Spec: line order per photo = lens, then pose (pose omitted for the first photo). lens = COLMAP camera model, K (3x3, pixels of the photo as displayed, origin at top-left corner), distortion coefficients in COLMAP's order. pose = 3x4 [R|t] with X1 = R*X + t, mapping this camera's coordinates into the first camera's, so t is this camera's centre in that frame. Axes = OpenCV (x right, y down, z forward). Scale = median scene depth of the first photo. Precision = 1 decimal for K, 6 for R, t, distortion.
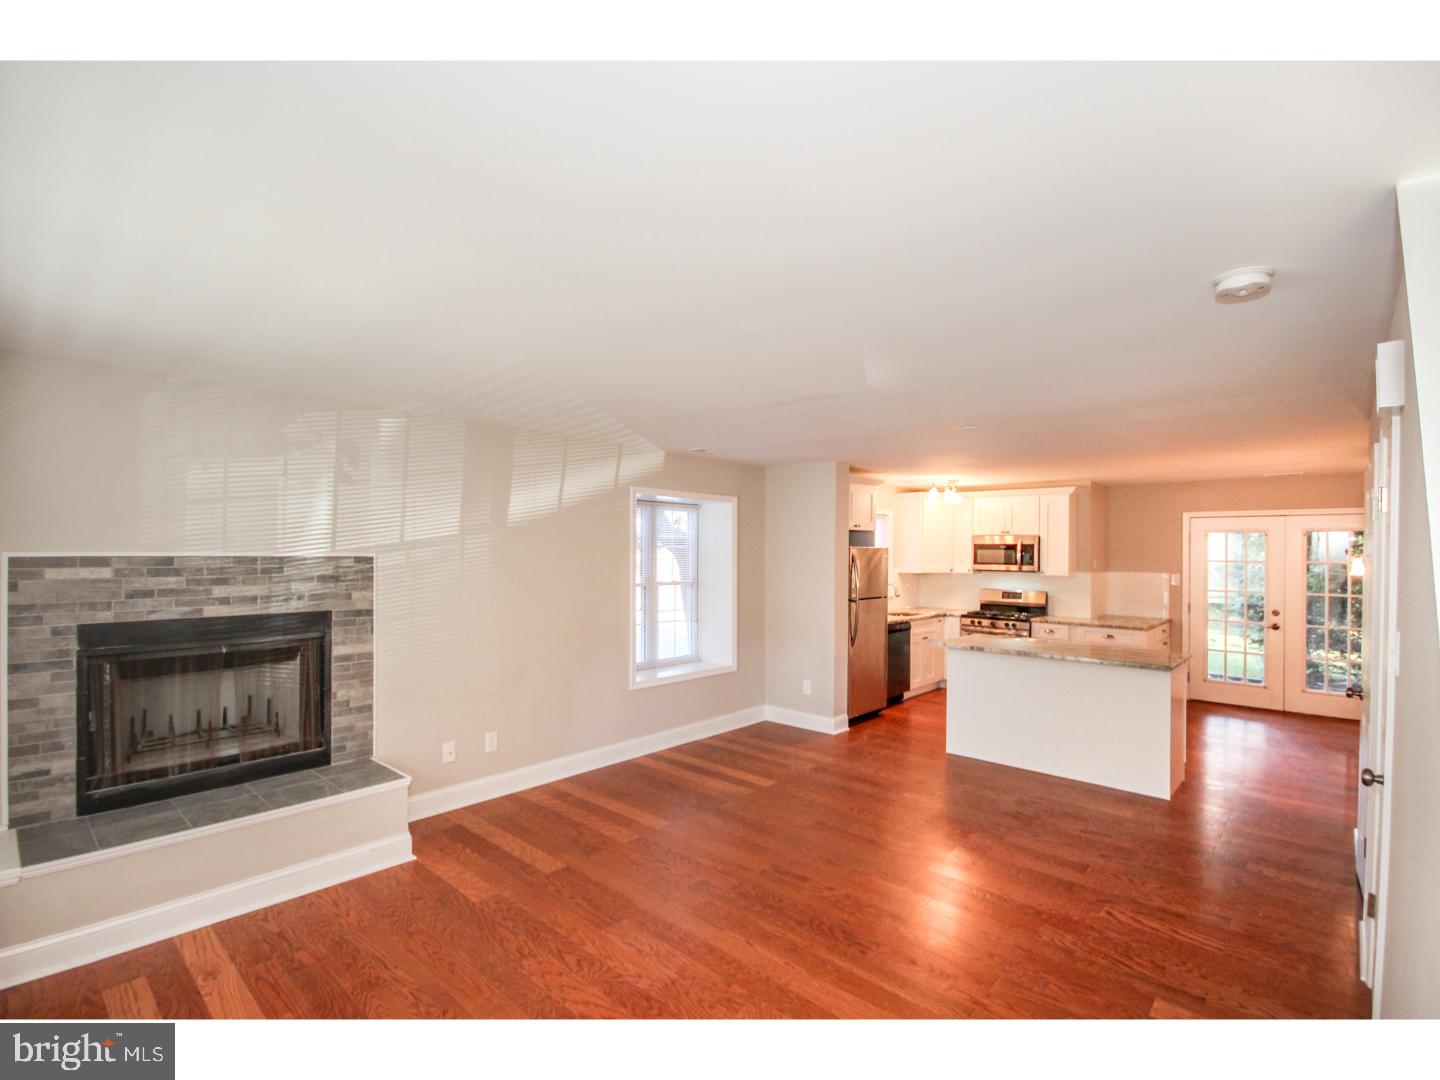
lens RADIAL K [[687.0, 0, 713.5], [0, 687.0, 545.9], [0, 0, 1]] dist [-0.000005, 0.000047]
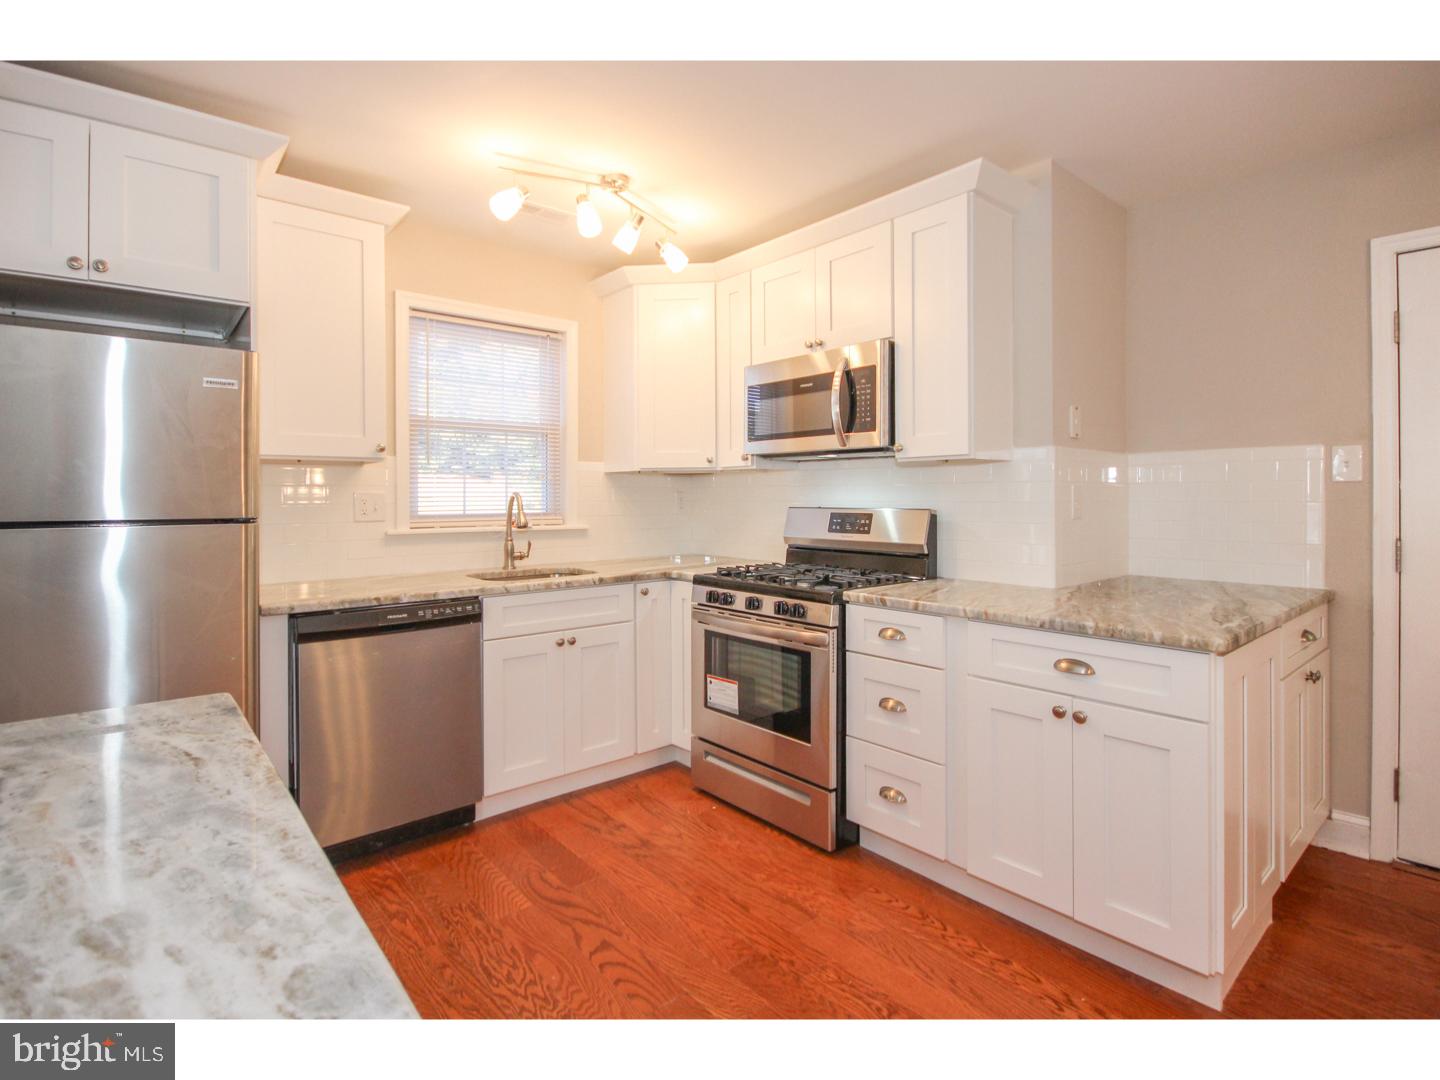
lens RADIAL K [[713.0, 0, 689.2], [0, 713.0, 500.5], [0, 0, 1]] dist [-0.008732, -0.000176]
pose [[0.990096, -0.012829, -0.139802, 0.432228], [0.014069, 0.999870, 0.007887, 0.059949], [0.139682, -0.009775, 0.990148, 0.656918]]
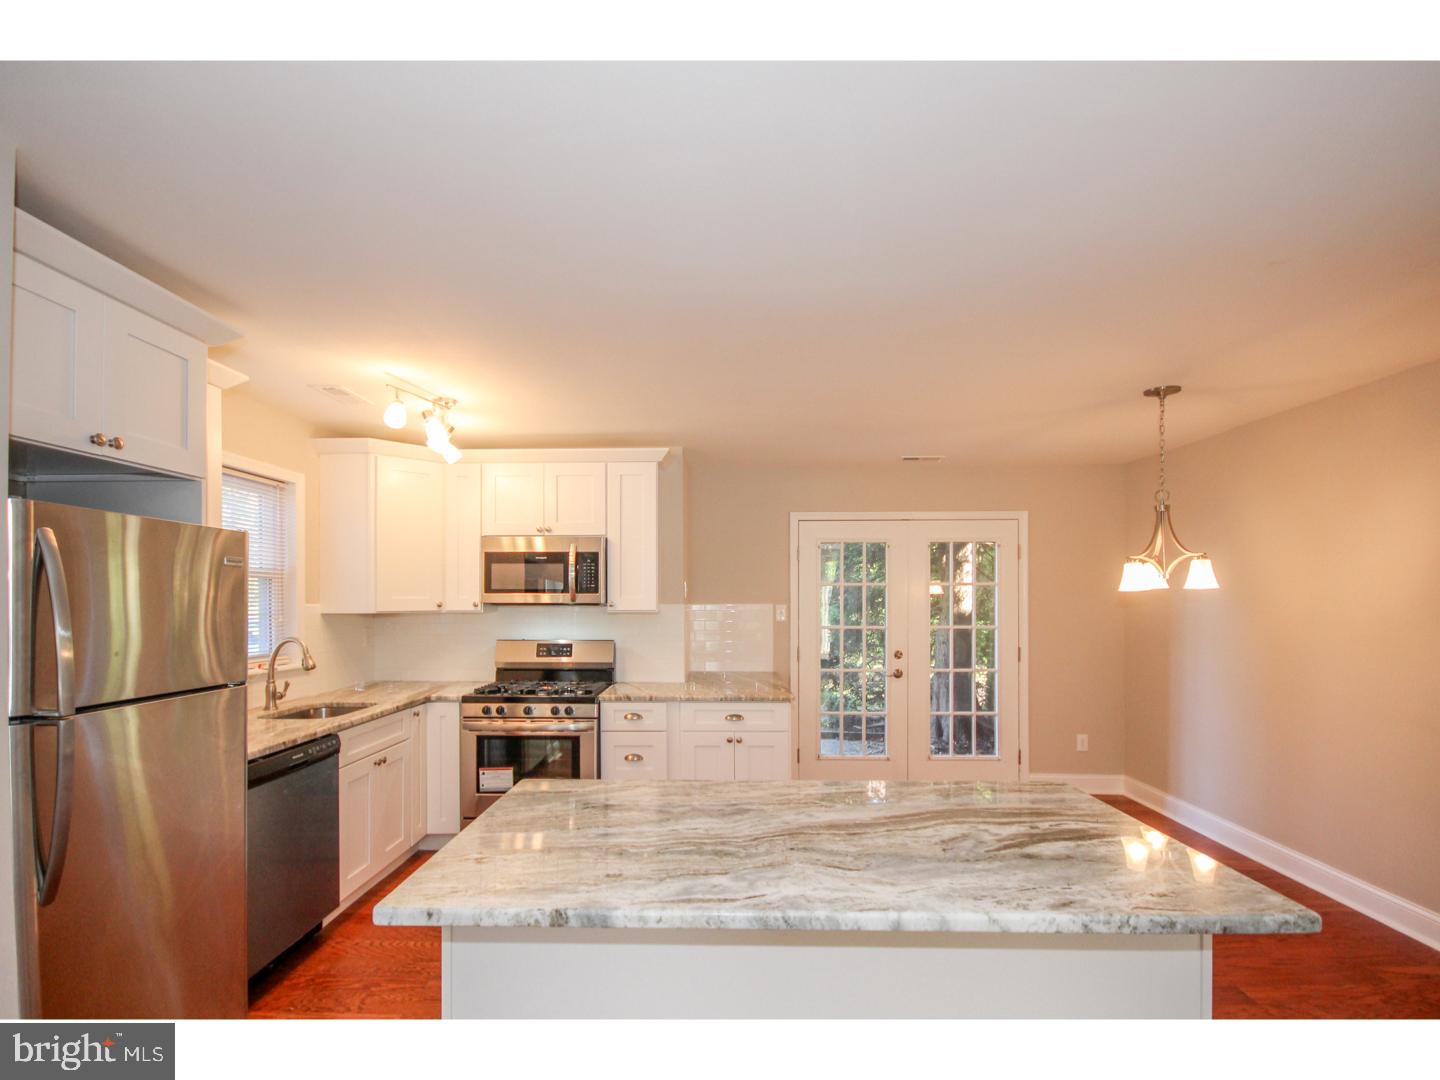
lens RADIAL K [[696.9, 0, 715.9], [0, 696.9, 600.9], [0, 0, 1]] dist [-0.001083, -0.000181]
pose [[0.750991, -0.011391, 0.660214, 0.182114], [0.004739, 0.999918, 0.011862, 0.029679], [-0.660295, -0.005780, 0.750984, 0.544487]]
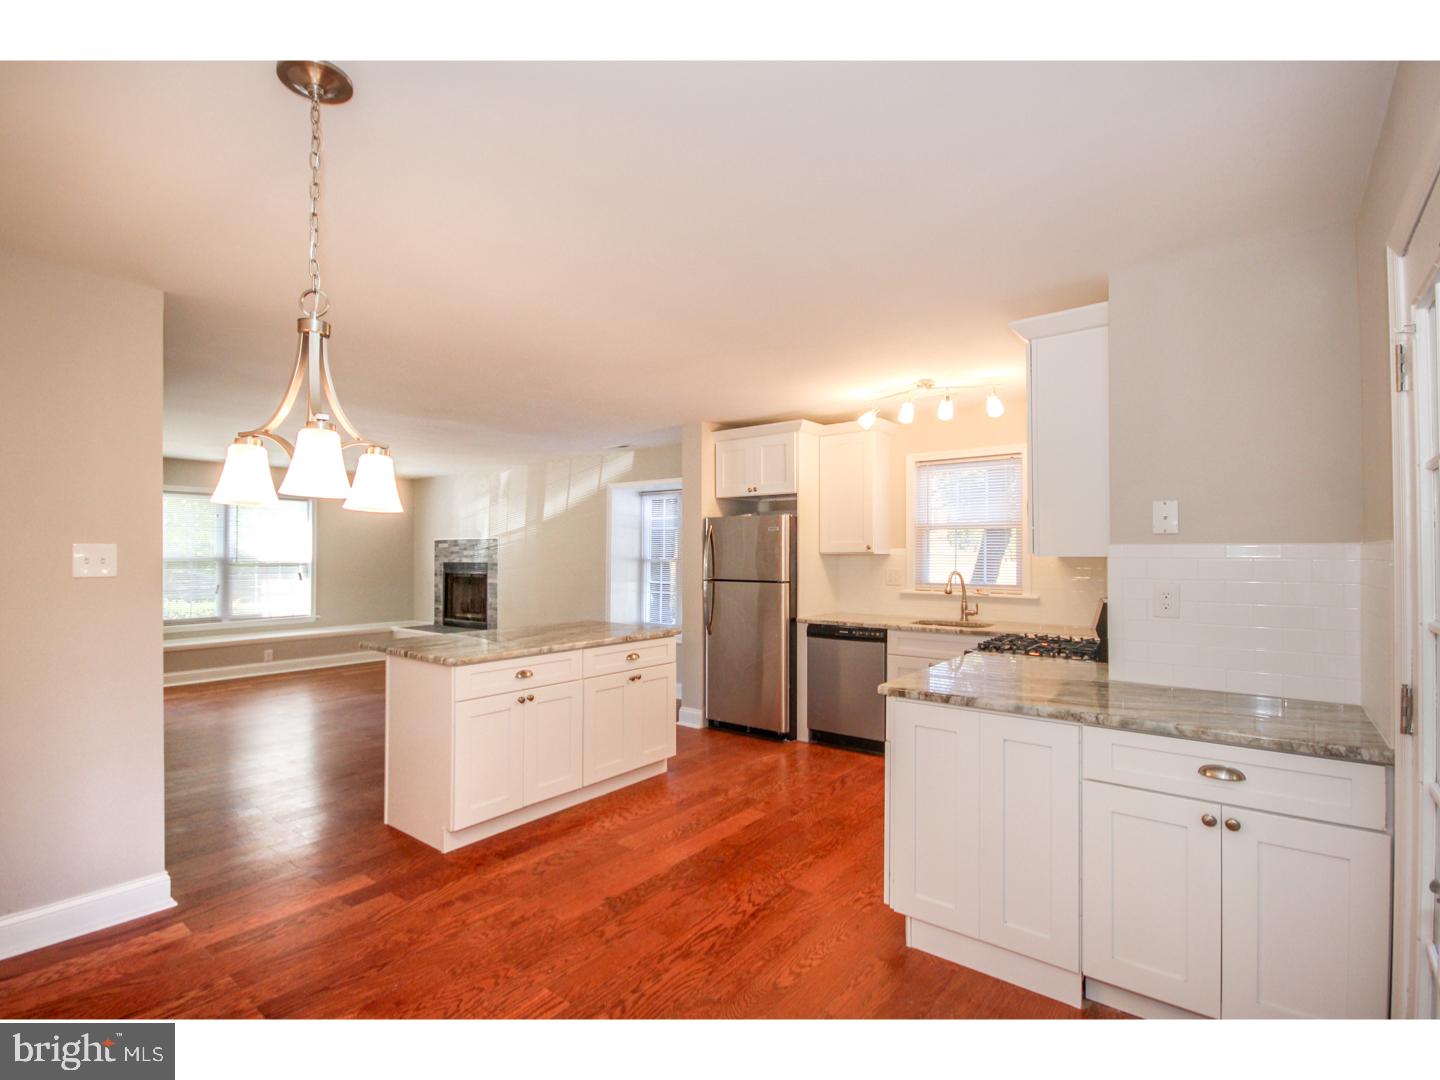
lens RADIAL K [[687.0, 0, 713.5], [0, 687.0, 545.9], [0, 0, 1]] dist [-0.000005, 0.000047]
pose [[0.073205, -0.024091, -0.997026, 0.885683], [0.004265, 0.999707, -0.023842, 0.047868], [0.997308, -0.002507, 0.073286, 0.789966]]
